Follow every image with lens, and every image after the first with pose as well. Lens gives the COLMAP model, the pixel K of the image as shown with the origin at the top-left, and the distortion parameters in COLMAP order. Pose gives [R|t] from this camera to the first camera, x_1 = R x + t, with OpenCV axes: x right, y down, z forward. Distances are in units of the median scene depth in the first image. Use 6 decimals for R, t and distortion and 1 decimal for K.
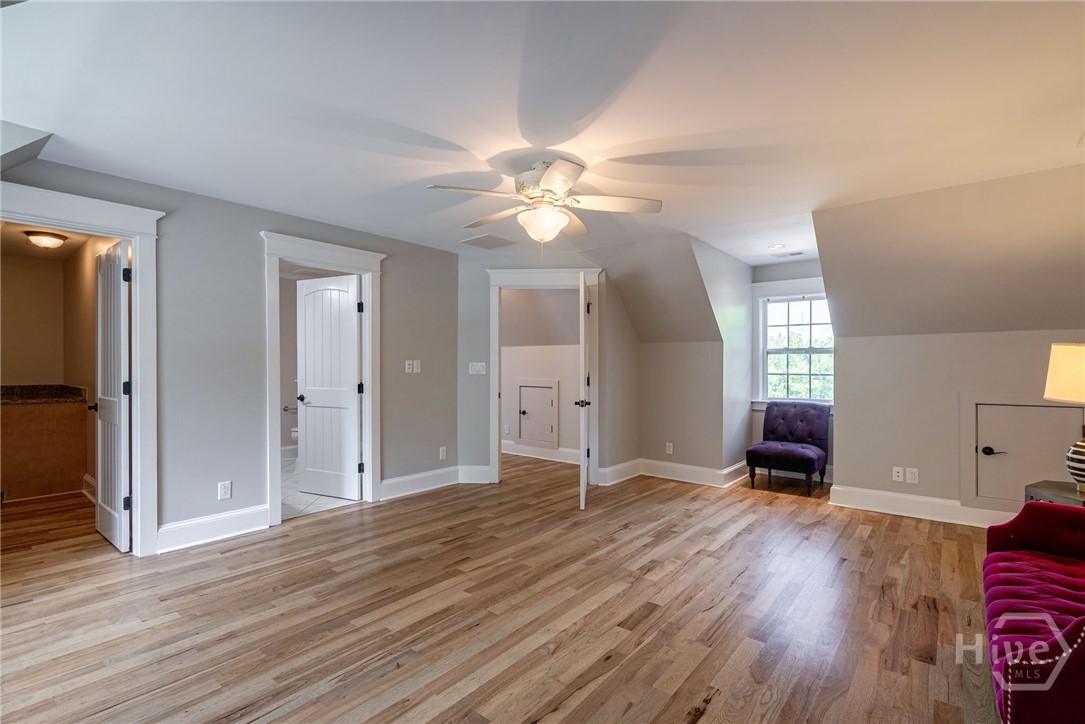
lens RADIAL K [[496.4, 0, 544.3], [0, 496.4, 363.6], [0, 0, 1]] dist [0.000315, 0.000015]
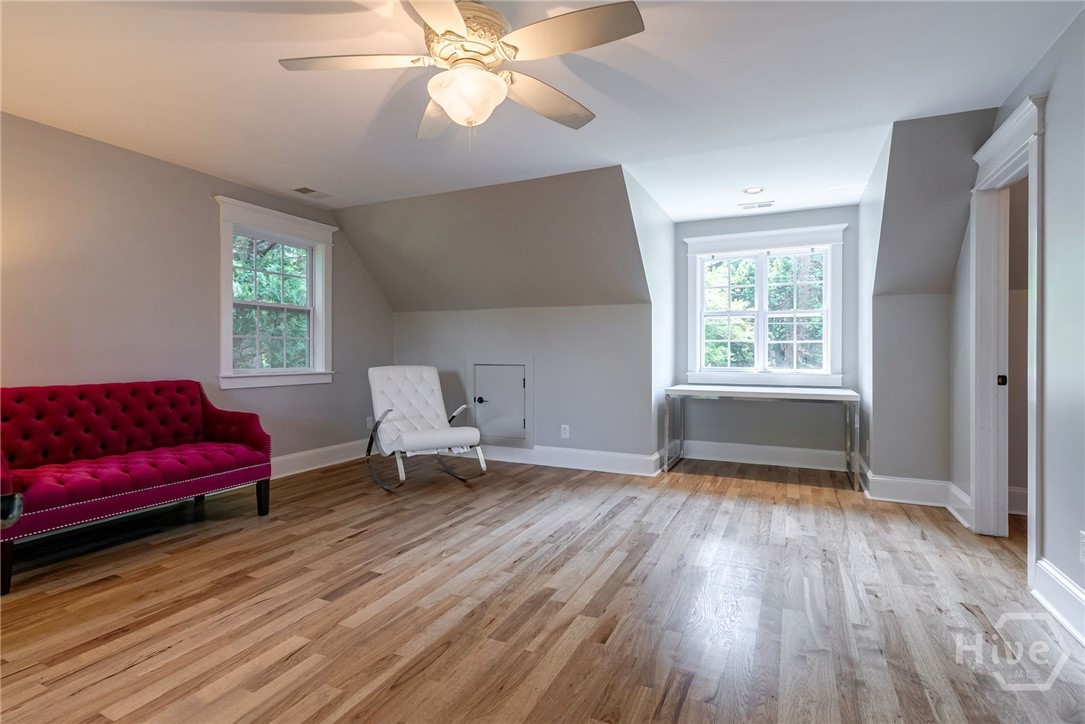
lens RADIAL K [[496.4, 0, 541.9], [0, 496.4, 357.3], [0, 0, 1]] dist [0.000315, 0.000015]
pose [[-0.967828, 0.000914, -0.251611, 0.076066], [-0.001079, 0.999969, 0.007786, 0.061515], [0.251610, 0.007807, -0.967797, 1.885449]]
